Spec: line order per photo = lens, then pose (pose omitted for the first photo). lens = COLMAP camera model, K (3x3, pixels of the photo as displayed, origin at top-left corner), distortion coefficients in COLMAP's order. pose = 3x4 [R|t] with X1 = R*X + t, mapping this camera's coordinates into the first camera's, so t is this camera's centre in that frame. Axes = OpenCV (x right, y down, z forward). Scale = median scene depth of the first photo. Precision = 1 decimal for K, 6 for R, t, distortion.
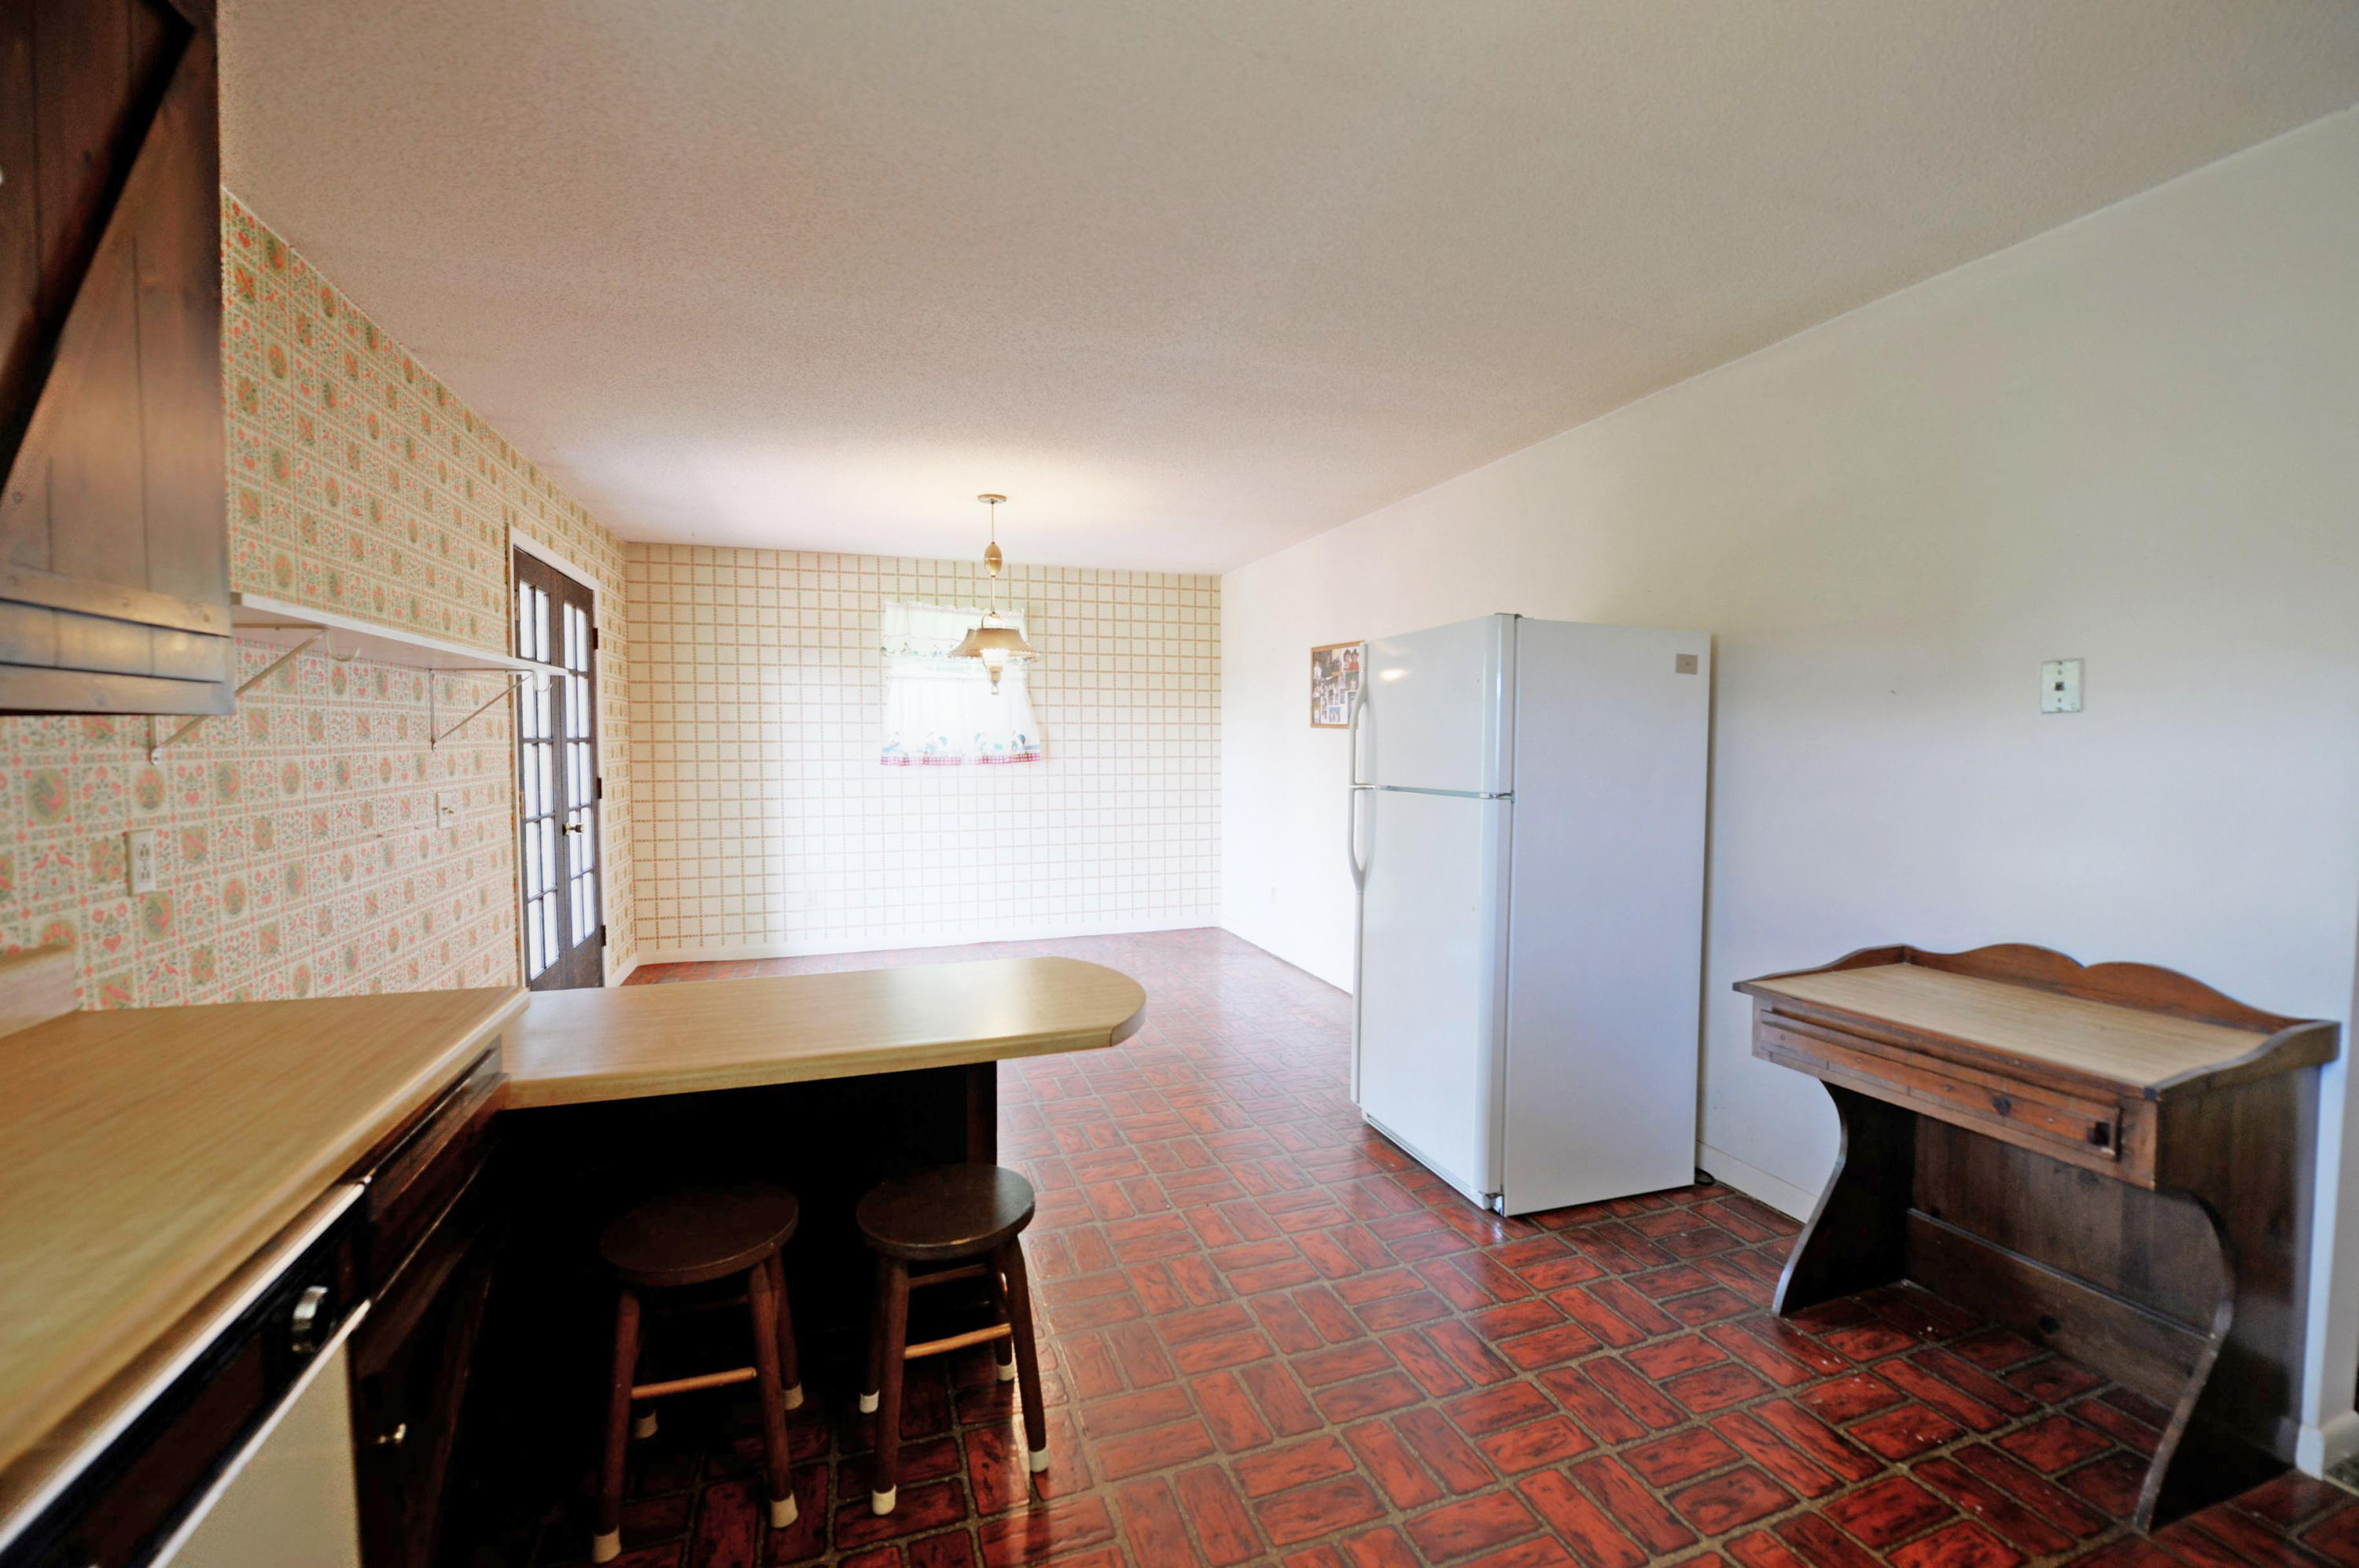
lens RADIAL K [[946.9, 0, 1157.4], [0, 946.9, 773.3], [0, 0, 1]] dist [-0.018290, -0.003047]
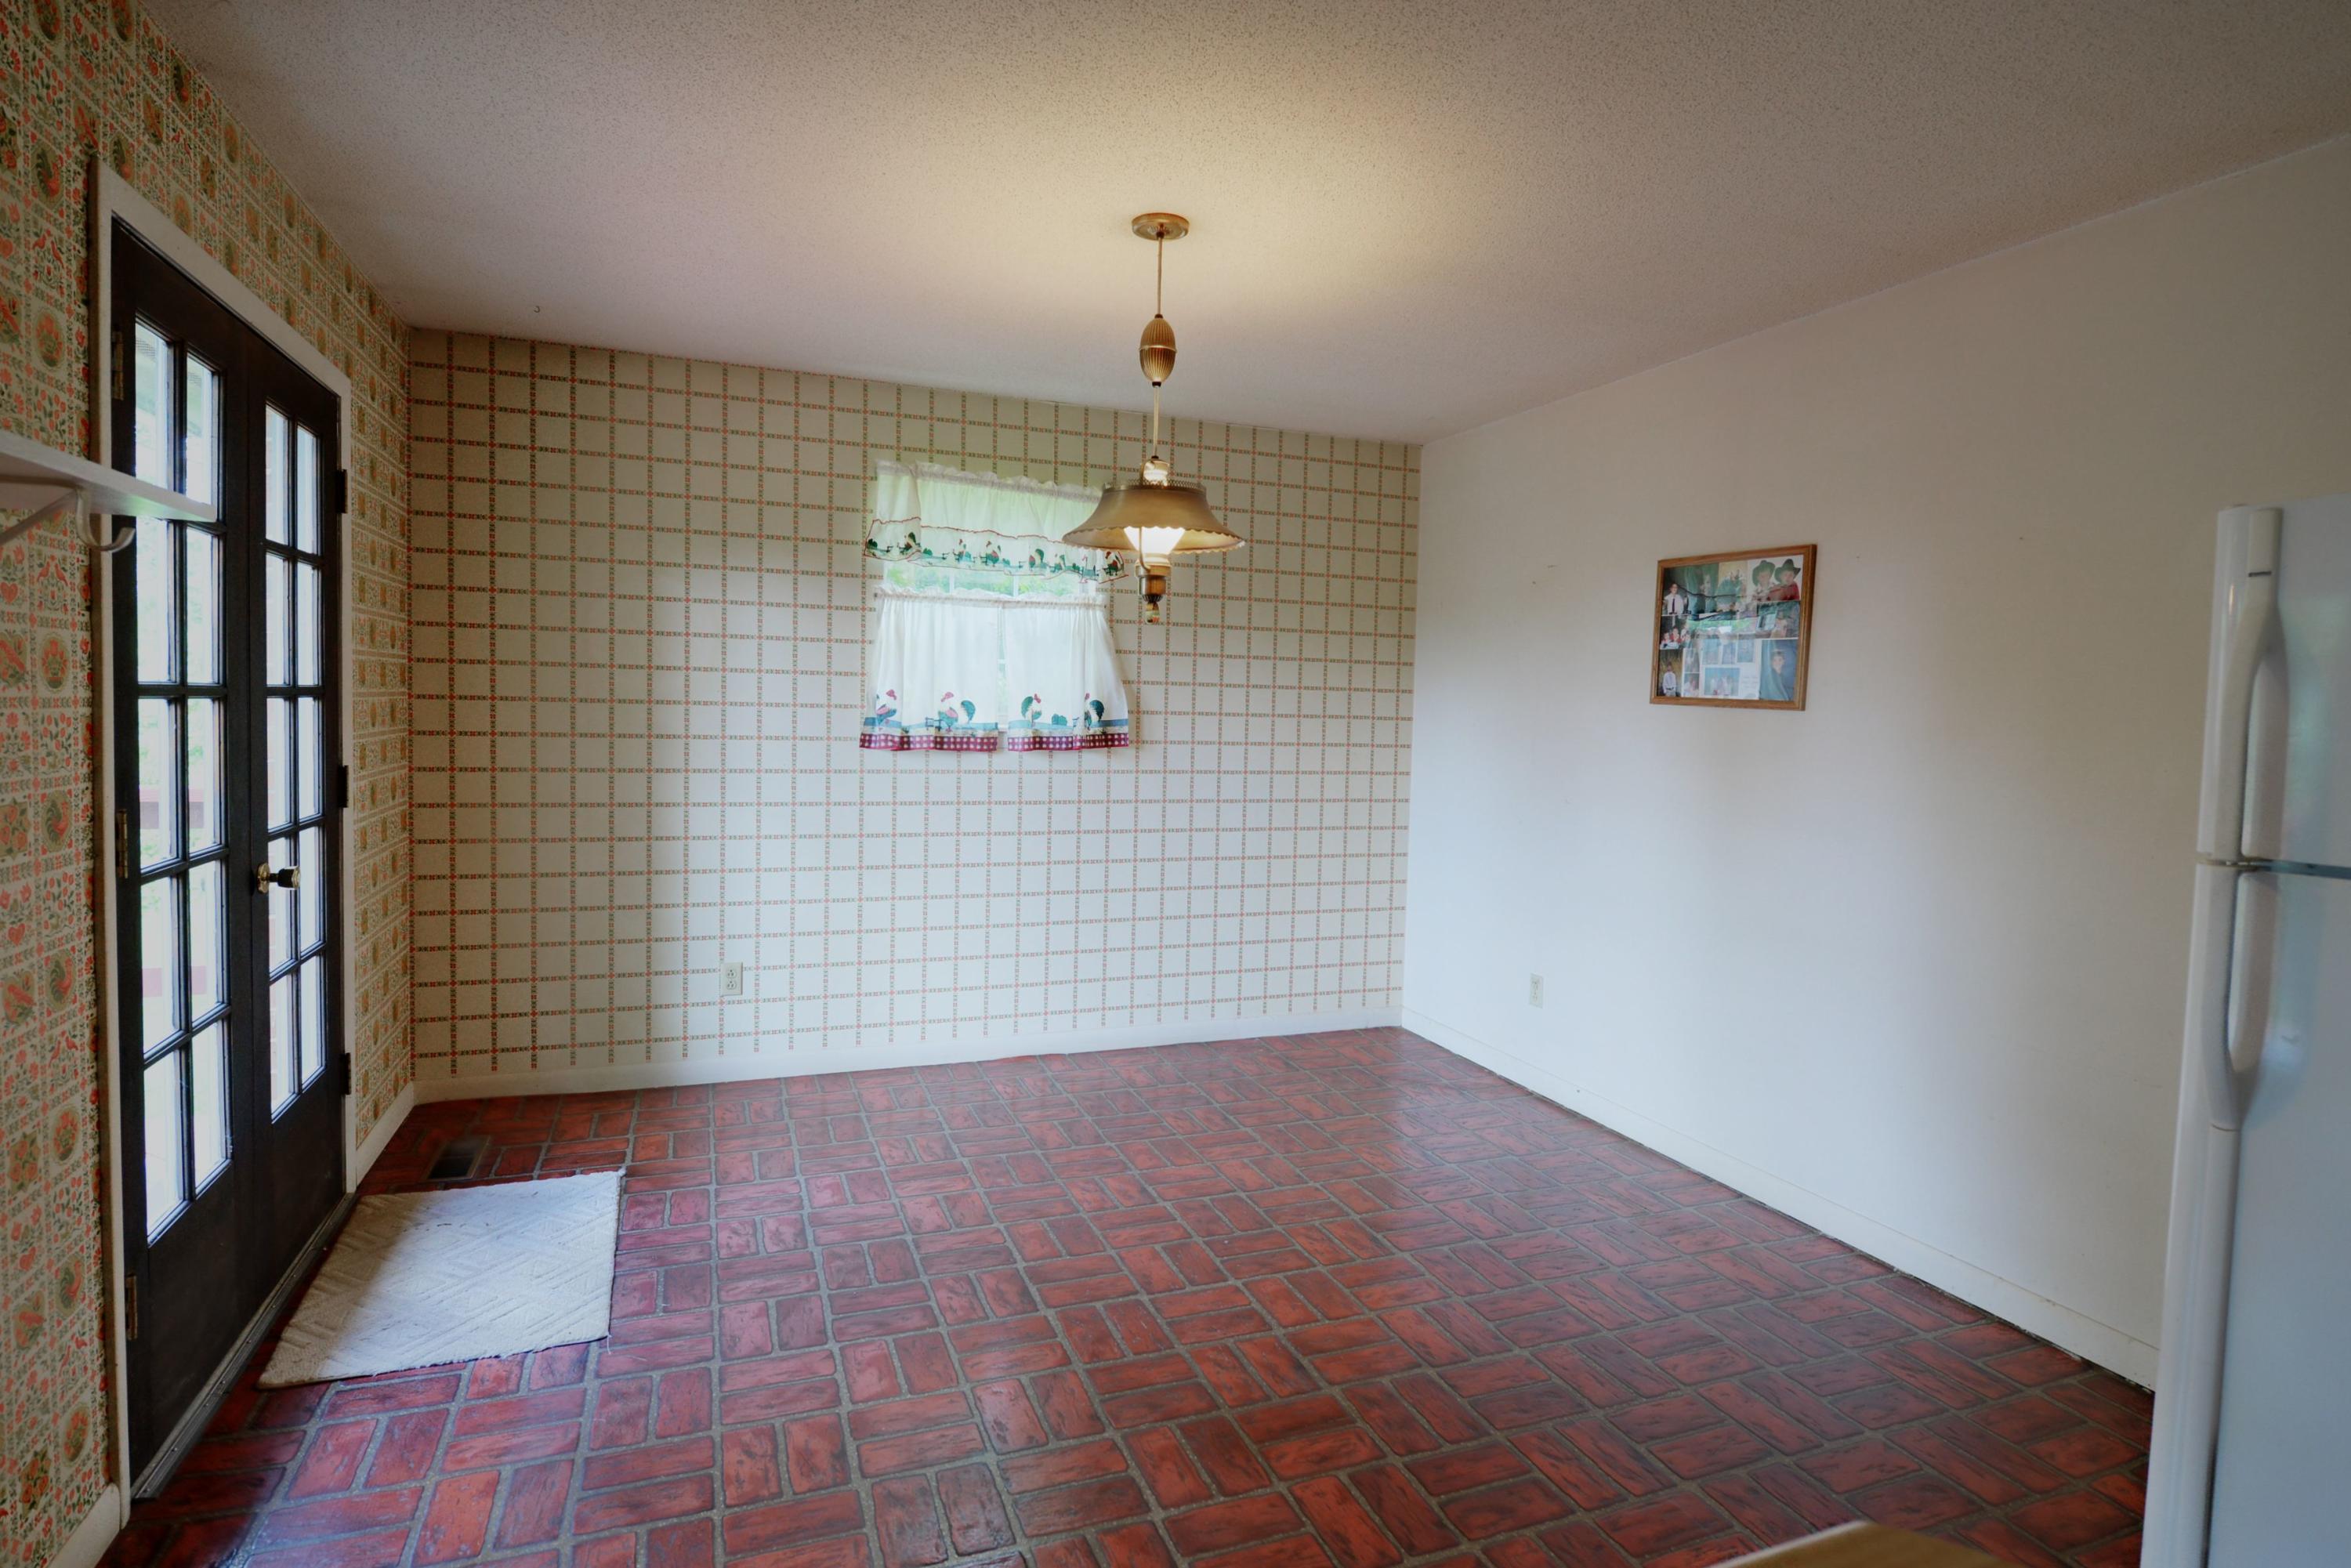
lens RADIAL K [[1175.7, 0, 1125.6], [0, 1175.7, 755.6], [0, 0, 1]] dist [-0.003099, -0.003833]
pose [[0.999347, 0.025404, 0.025678, -0.157604], [-0.025569, 0.999654, 0.006095, -0.013404], [-0.025515, -0.006747, 0.999652, 0.300035]]
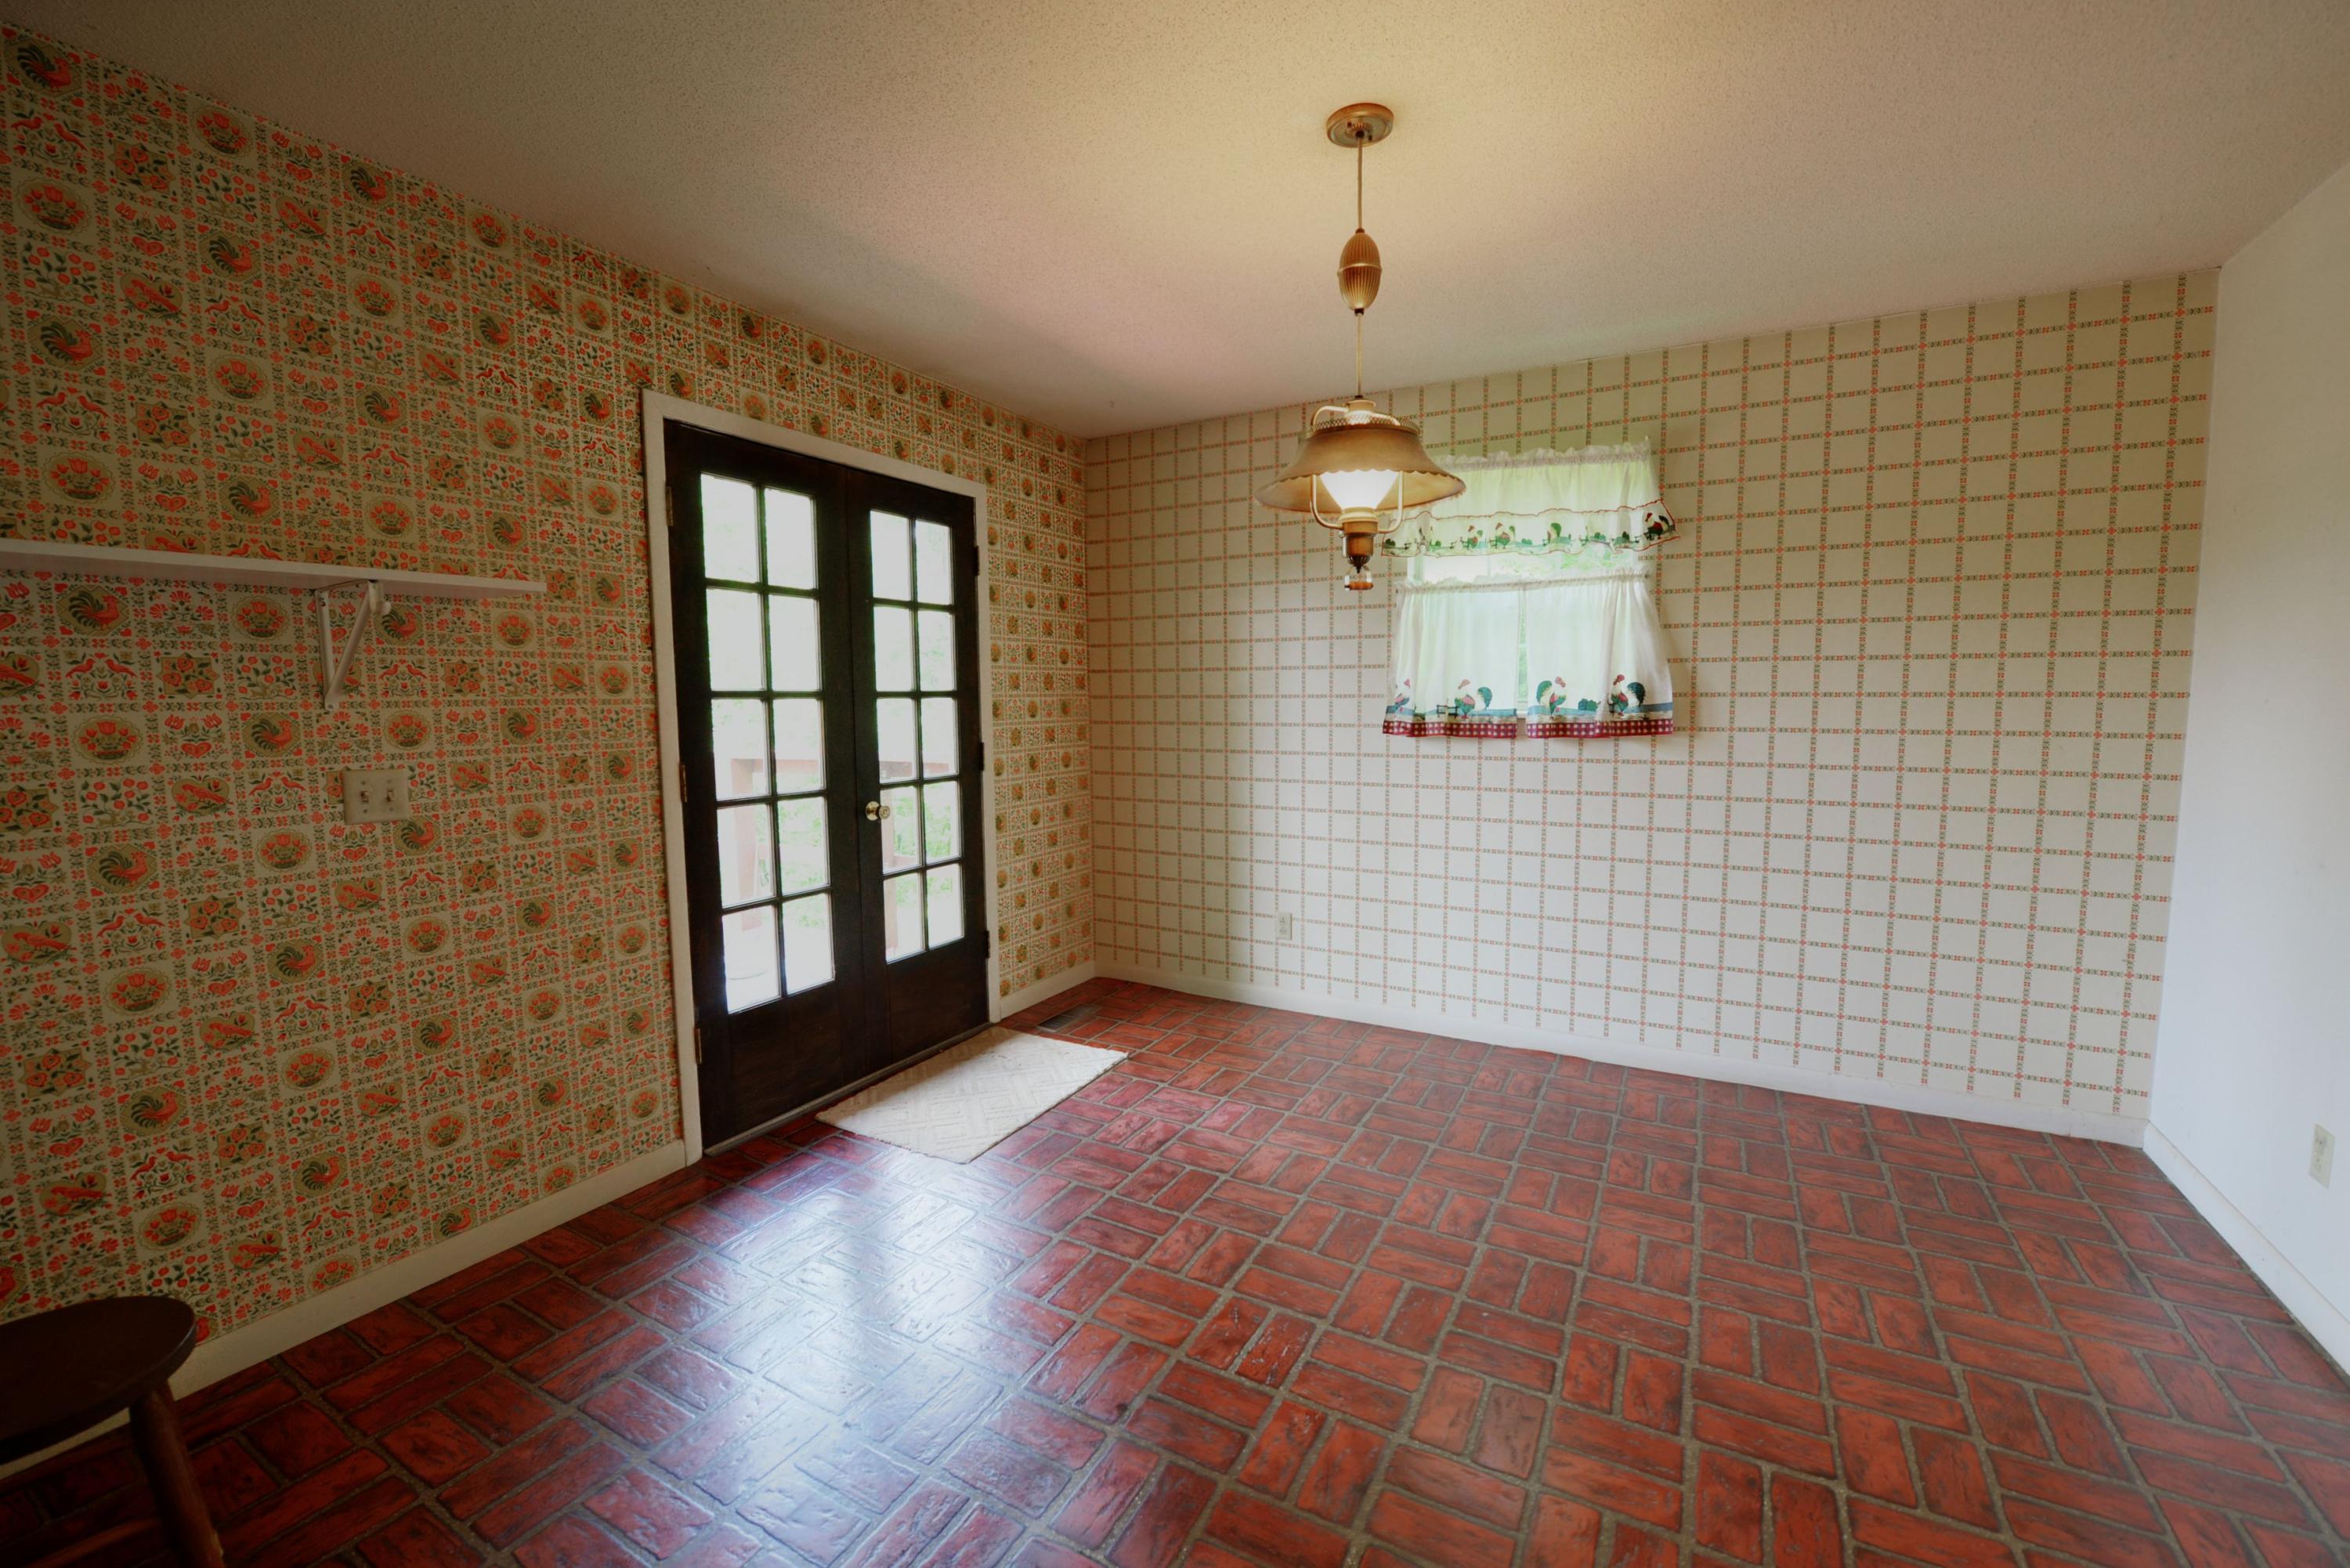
lens RADIAL K [[941.3, 0, 1197.7], [0, 941.3, 783.6], [0, 0, 1]] dist [-0.017296, -0.001718]
pose [[0.680799, 0.066660, -0.729431, 0.080524], [-0.024595, 0.997369, 0.068190, -0.016340], [0.732057, -0.028484, 0.680647, 0.510039]]
